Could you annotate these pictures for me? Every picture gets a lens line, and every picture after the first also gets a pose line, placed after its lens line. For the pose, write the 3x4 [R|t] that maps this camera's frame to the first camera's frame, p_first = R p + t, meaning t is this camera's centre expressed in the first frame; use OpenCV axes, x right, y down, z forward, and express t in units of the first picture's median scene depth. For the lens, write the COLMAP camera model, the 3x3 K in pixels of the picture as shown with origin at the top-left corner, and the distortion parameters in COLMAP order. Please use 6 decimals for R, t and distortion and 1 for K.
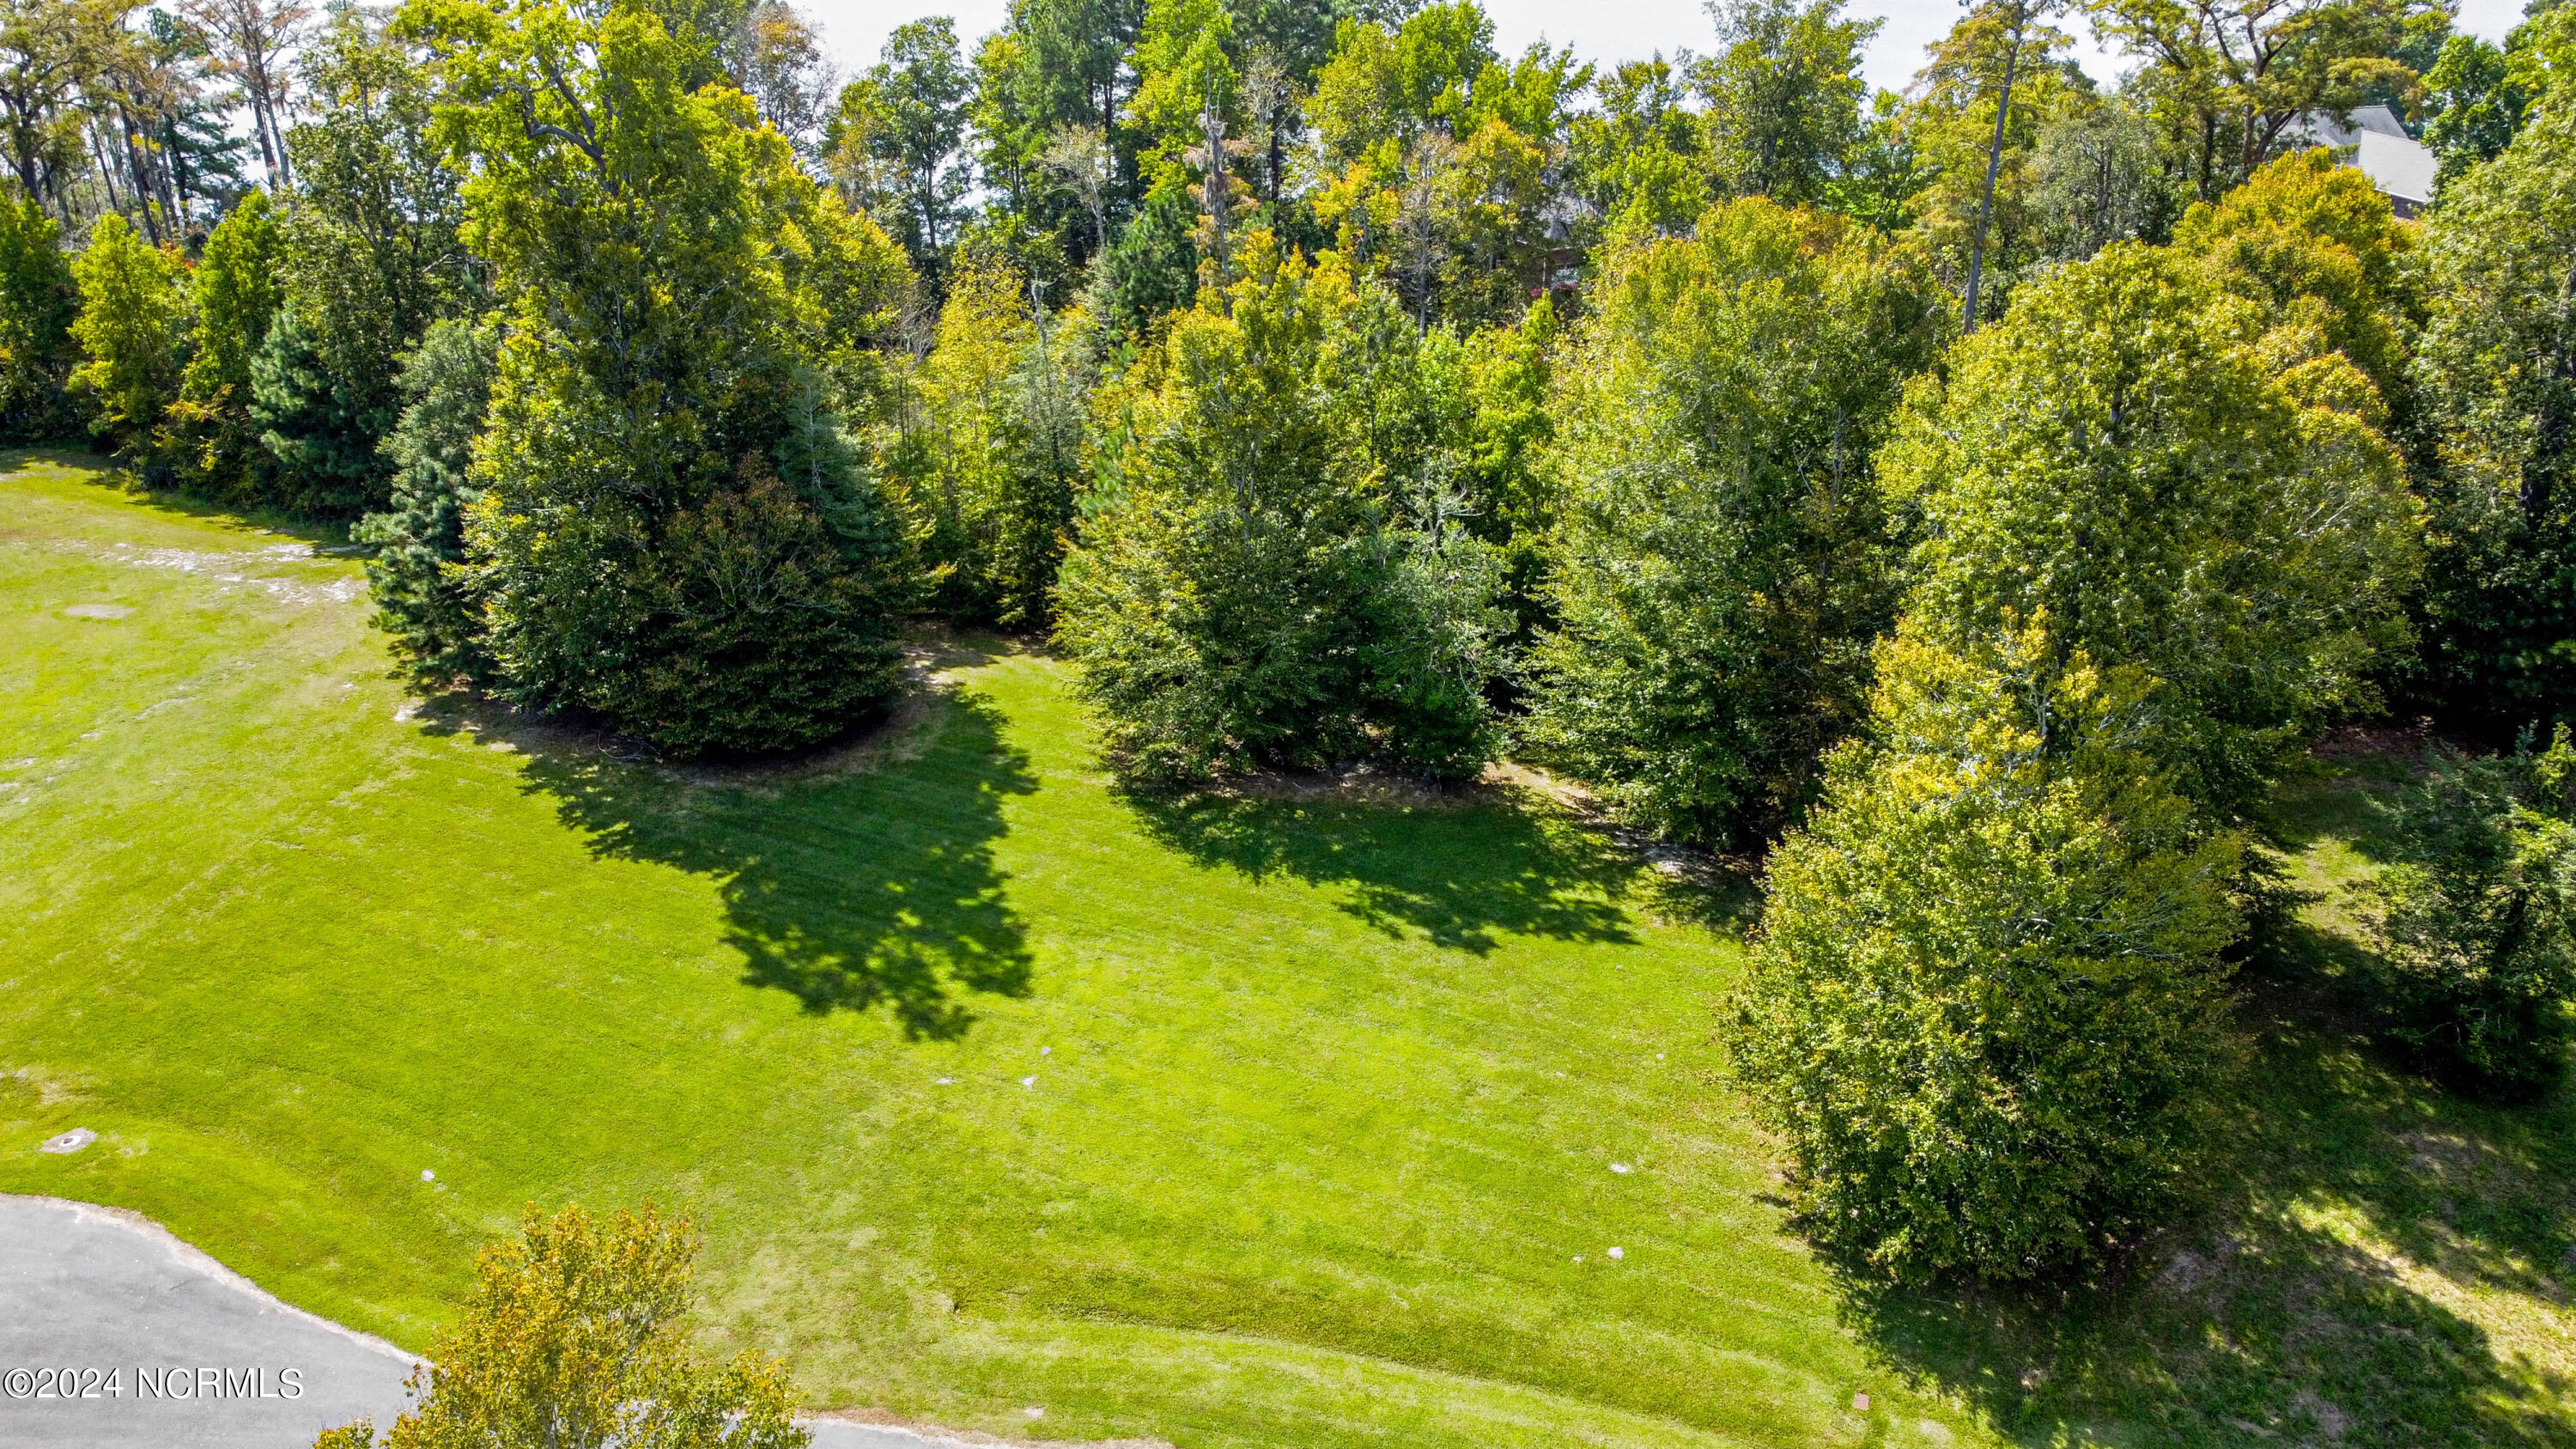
lens RADIAL K [[1955.7, 0, 1299.2], [0, 1955.7, 706.6], [0, 0, 1]] dist [0.000048, -0.003084]
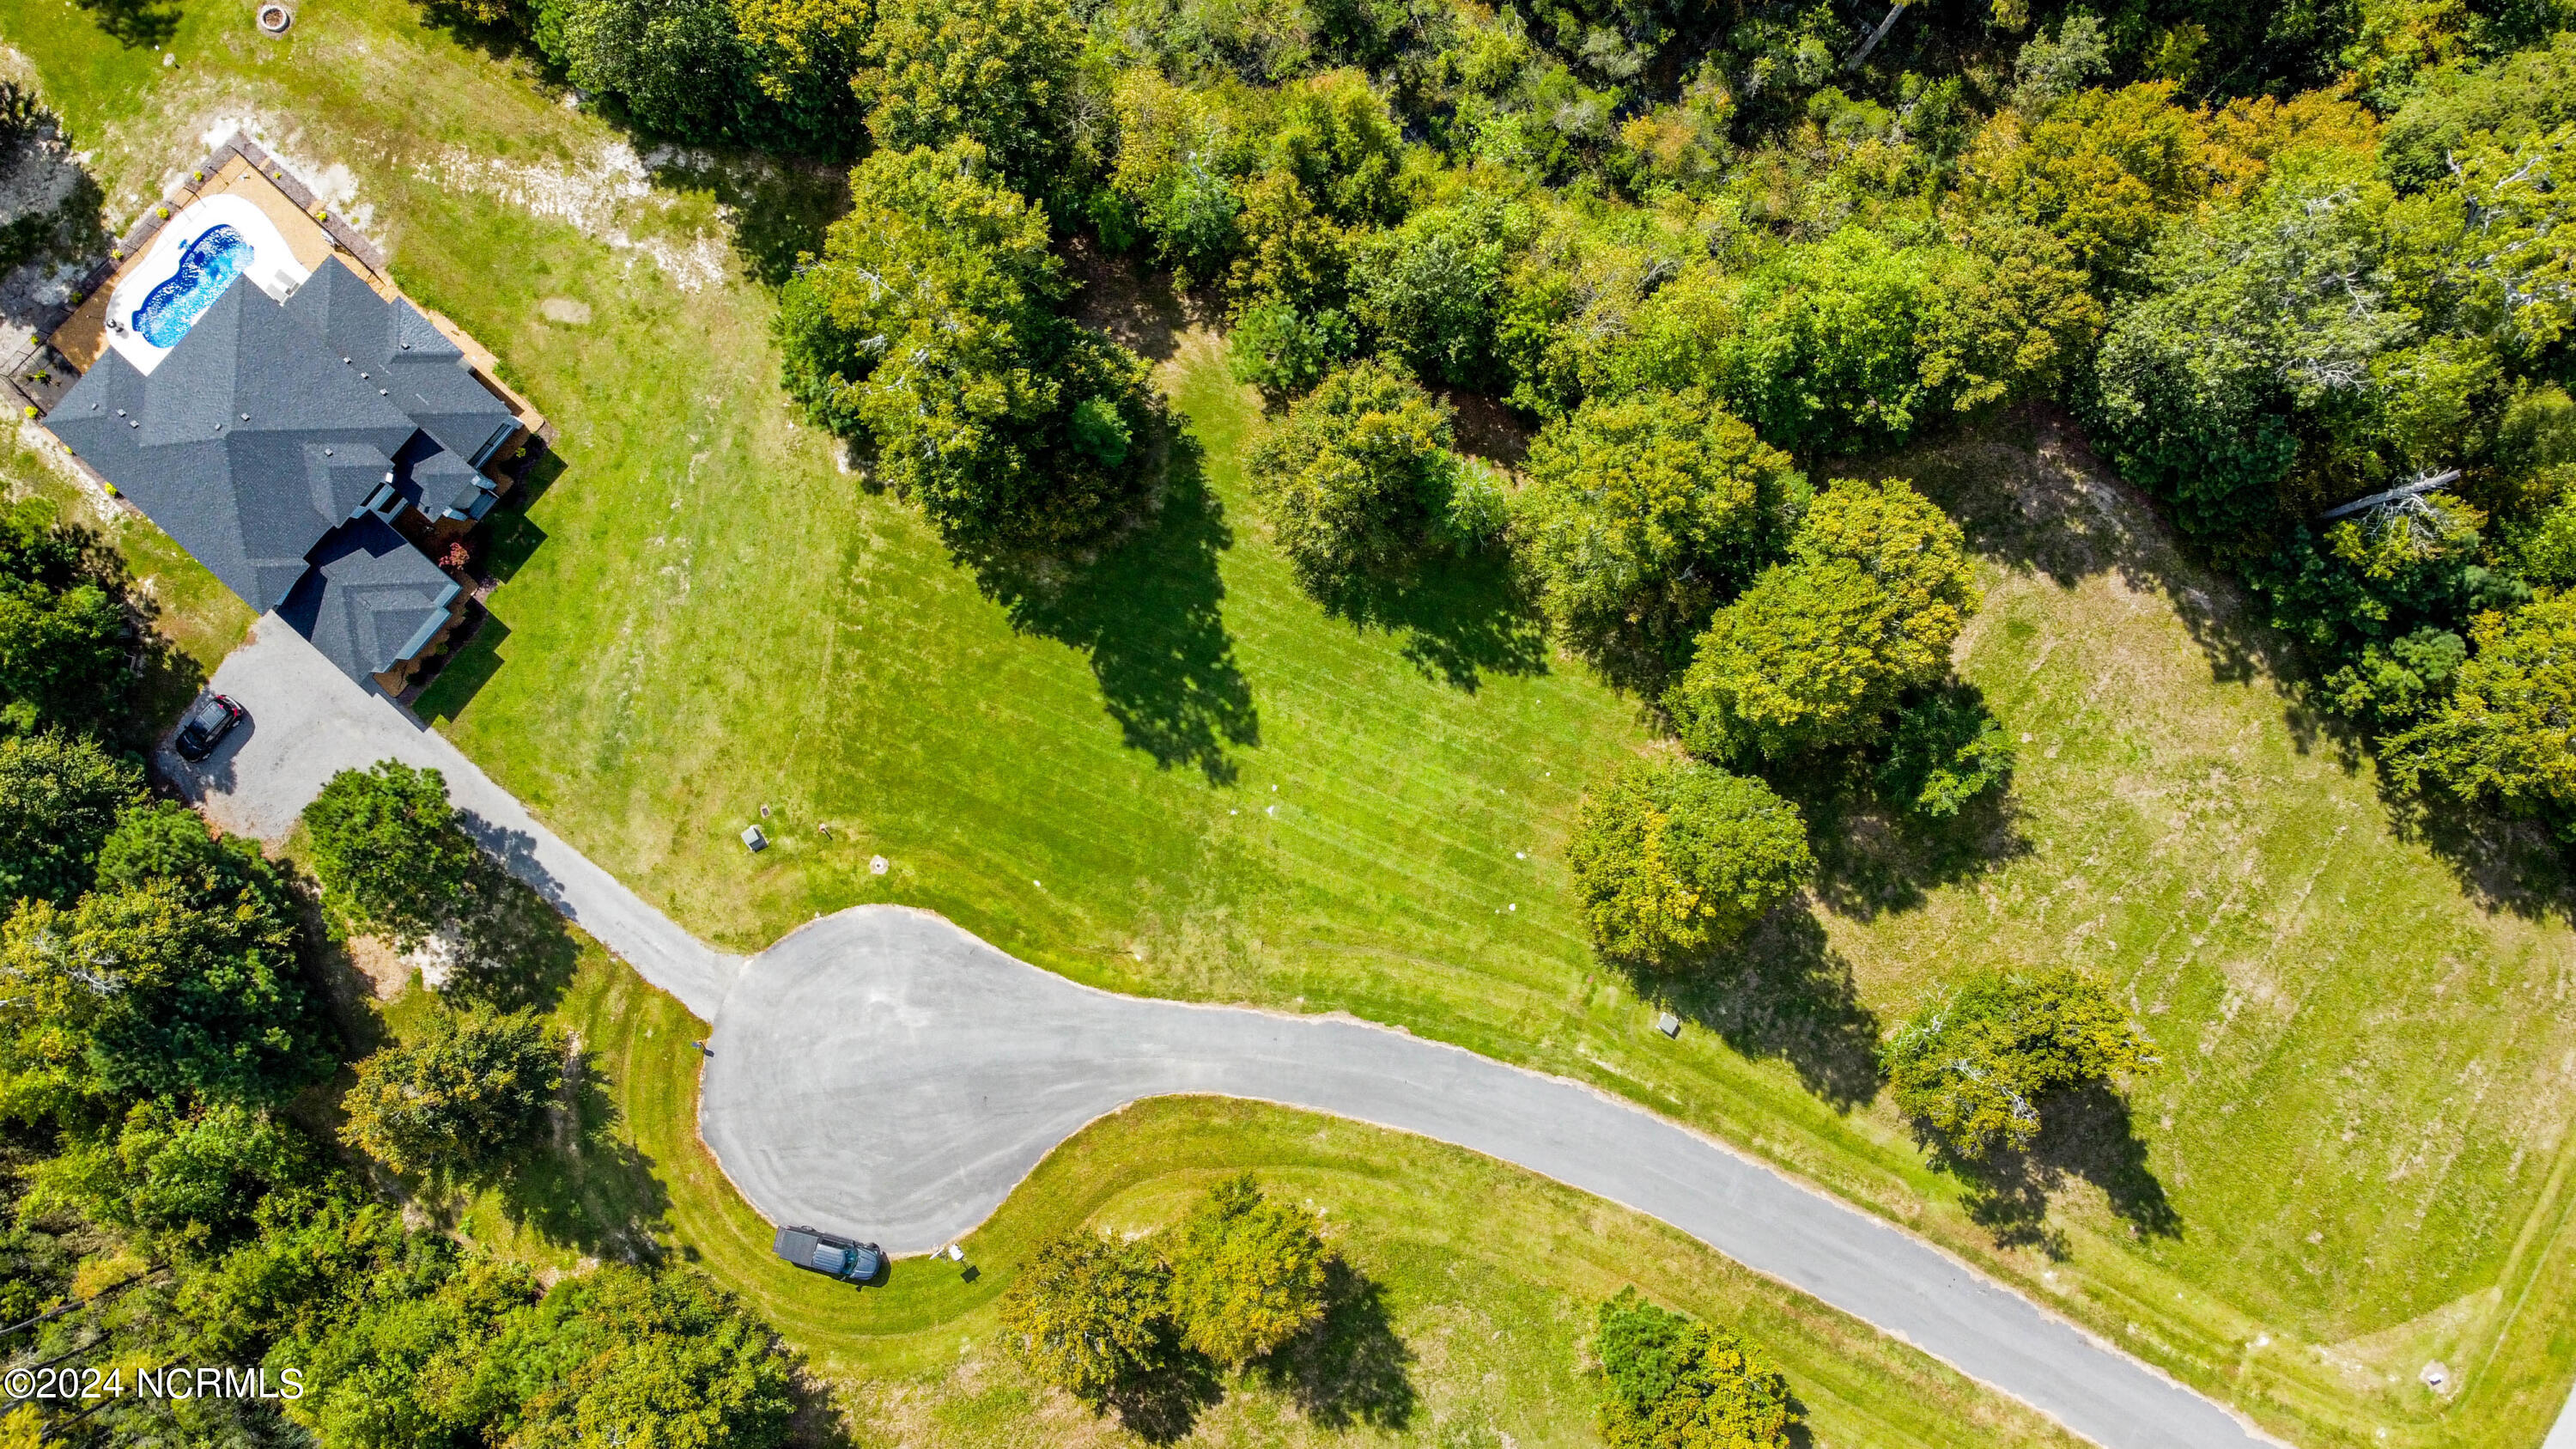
lens RADIAL K [[1955.7, 0, 1282.4], [0, 1955.7, 728.6], [0, 0, 1]] dist [0.000048, -0.003084]
pose [[0.999616, -0.025975, 0.009688, -0.131992], [0.002697, 0.438905, 0.898530, -1.768785], [-0.027592, -0.898158, 0.438806, 0.071675]]
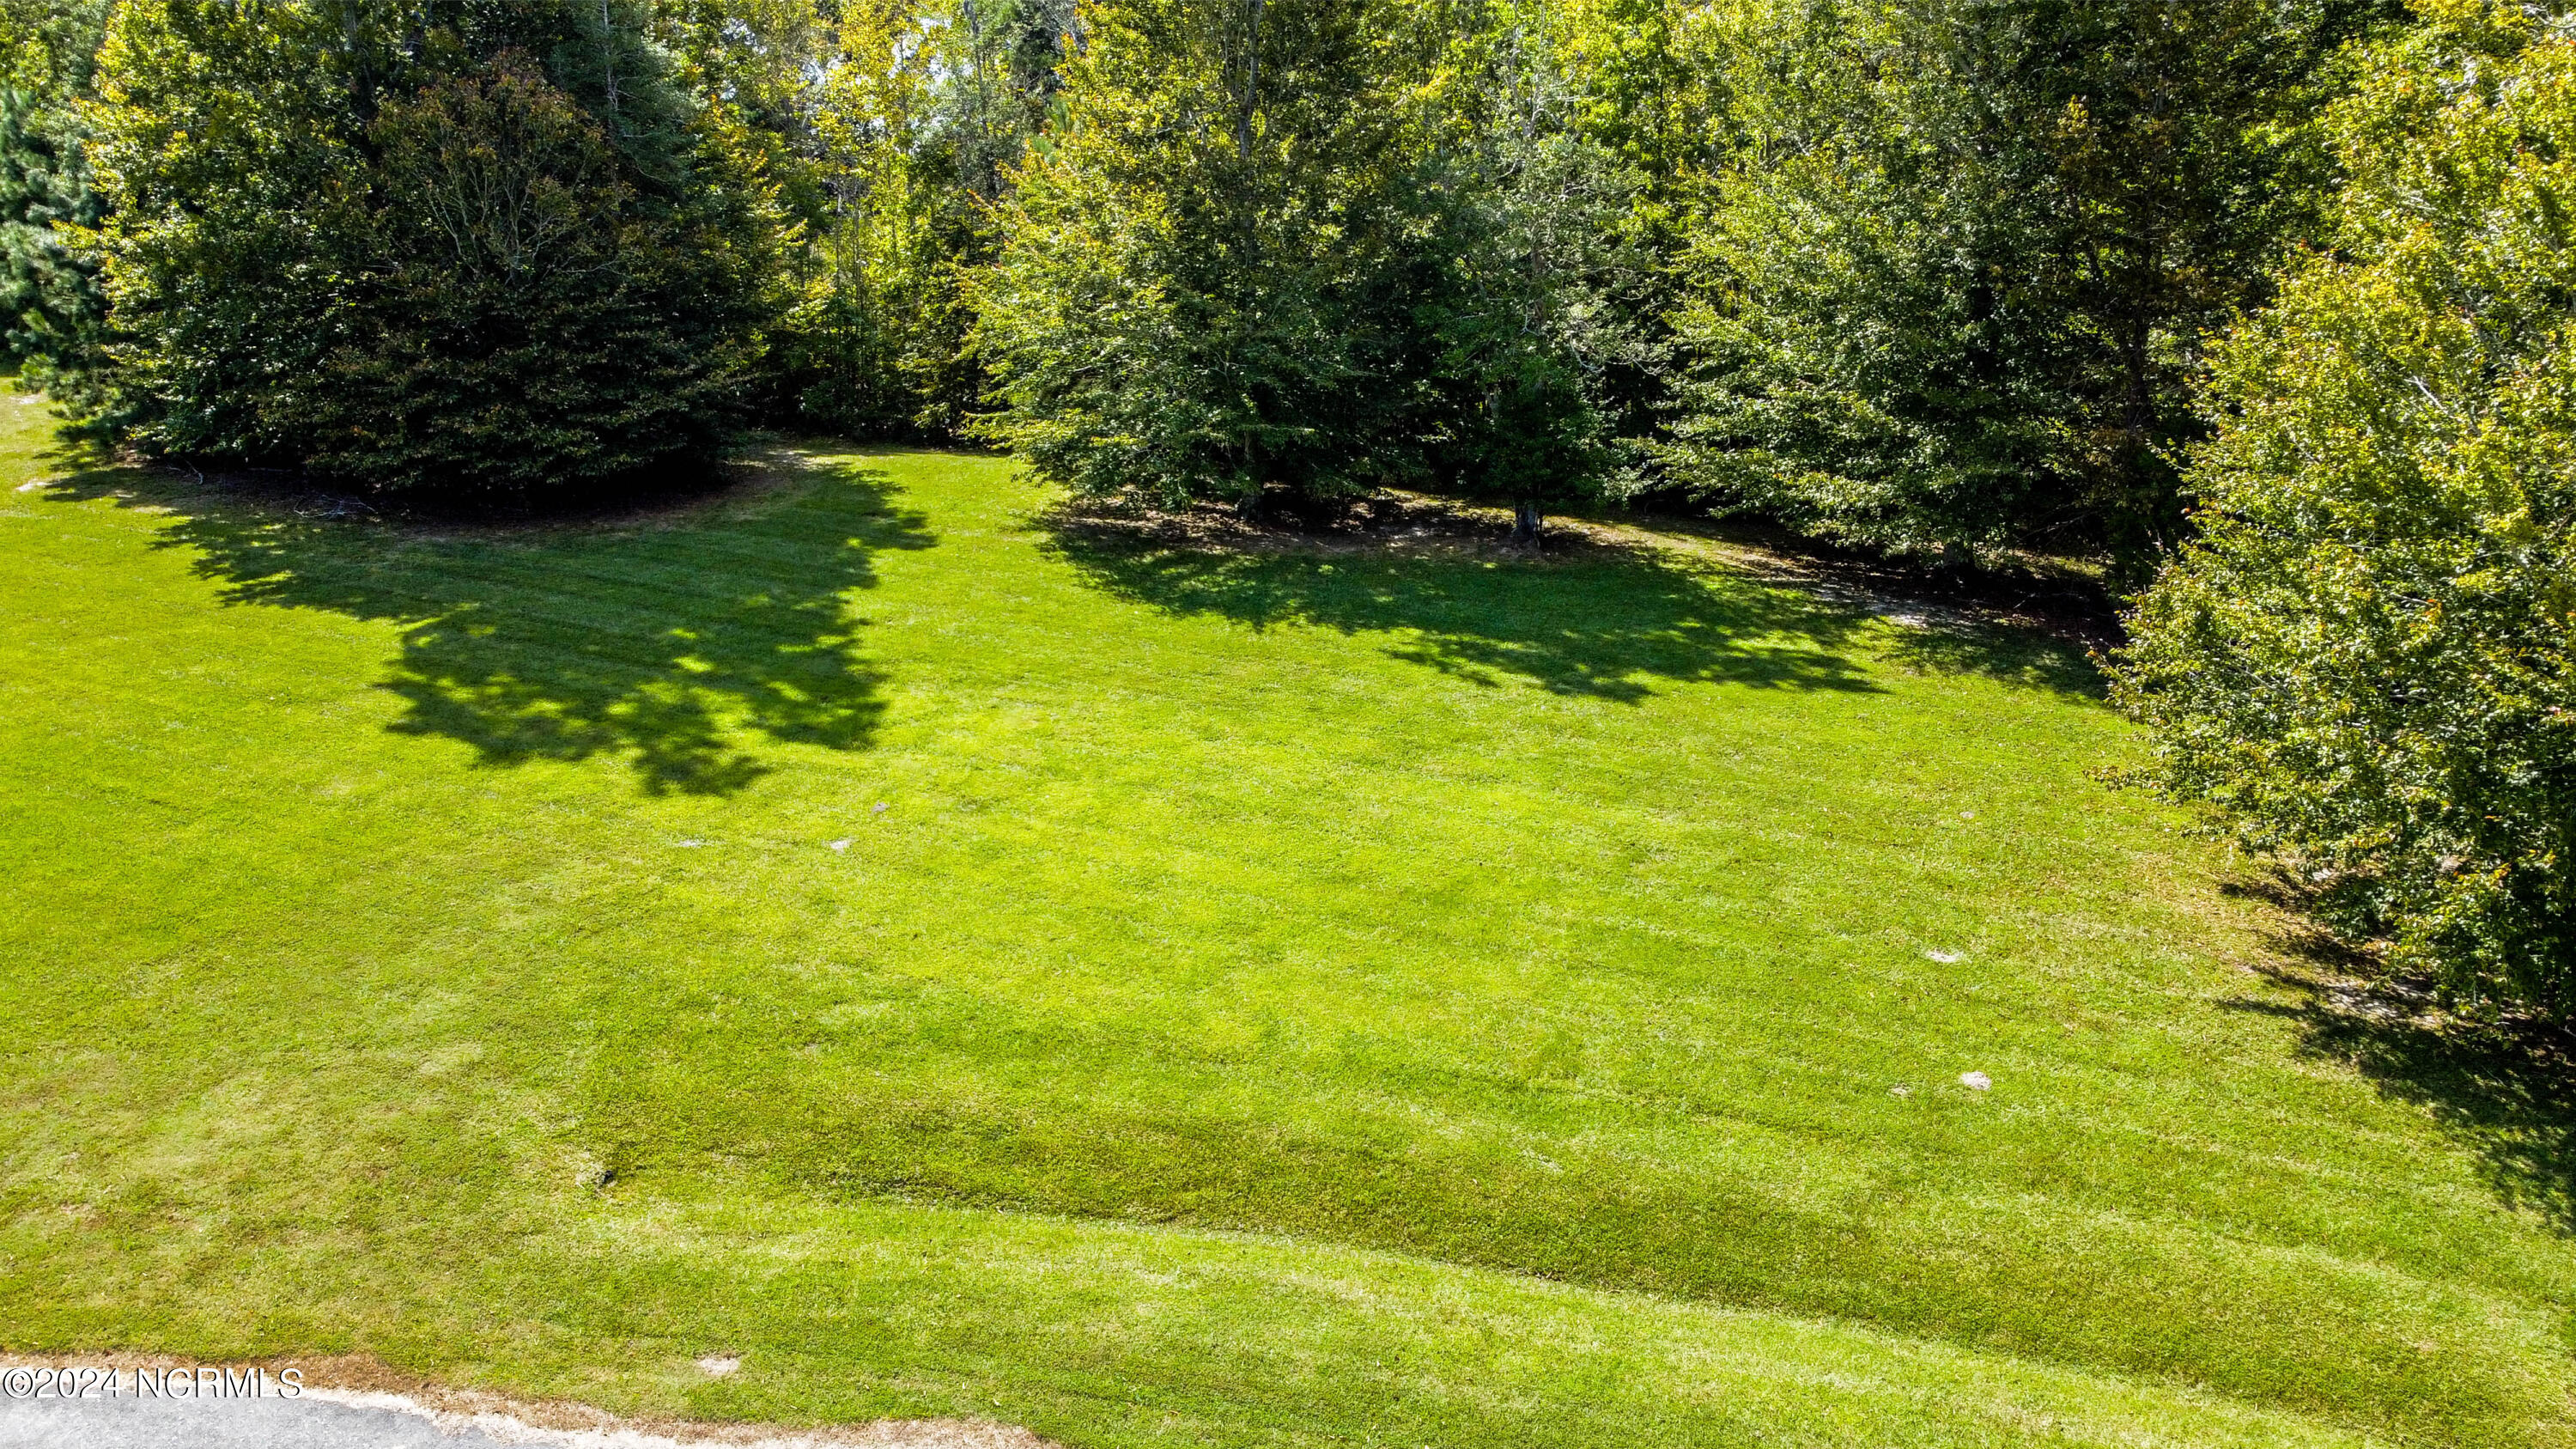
lens RADIAL K [[1955.7, 0, 1298.3], [0, 1955.7, 709.2], [0, 0, 1]] dist [0.000048, -0.003084]
pose [[0.999847, -0.008296, -0.015432, 0.000398], [0.006883, 0.995969, -0.089433, 0.187357], [0.016111, 0.089313, 0.995873, 0.409226]]
